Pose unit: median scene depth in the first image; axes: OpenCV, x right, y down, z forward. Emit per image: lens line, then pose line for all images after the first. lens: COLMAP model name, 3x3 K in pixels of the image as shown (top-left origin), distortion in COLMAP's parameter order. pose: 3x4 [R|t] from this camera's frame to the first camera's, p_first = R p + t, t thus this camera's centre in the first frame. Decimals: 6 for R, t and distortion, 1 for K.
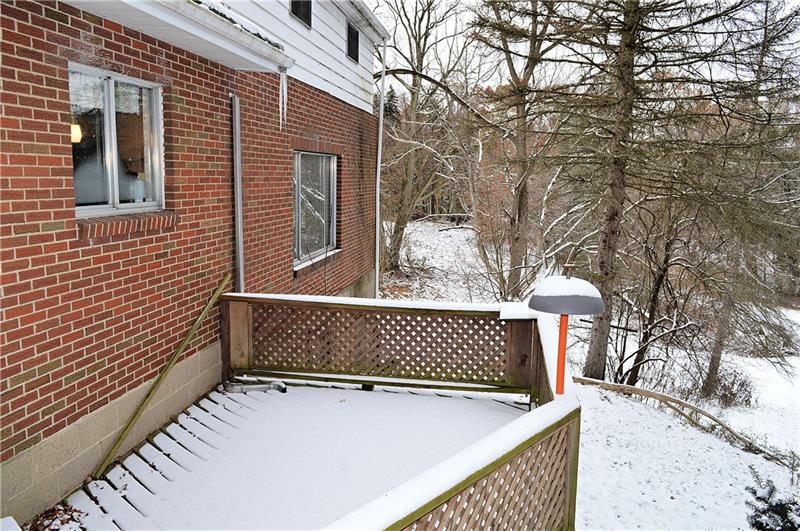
lens RADIAL K [[640.0, 0, 397.0], [0, 640.0, 264.2], [0, 0, 1]] dist [-0.014727, -0.003457]
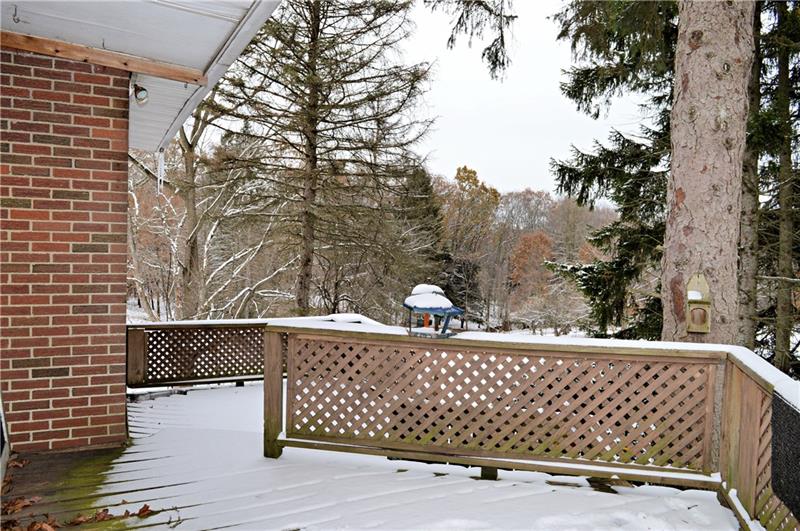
lens RADIAL K [[640.0, 0, 397.4], [0, 640.0, 266.3], [0, 0, 1]] dist [-0.014727, -0.003457]
pose [[0.828883, -0.024827, 0.558871, -0.233488], [0.067718, 0.996121, -0.056183, 0.016721], [-0.555308, 0.084415, 0.827349, -0.159240]]
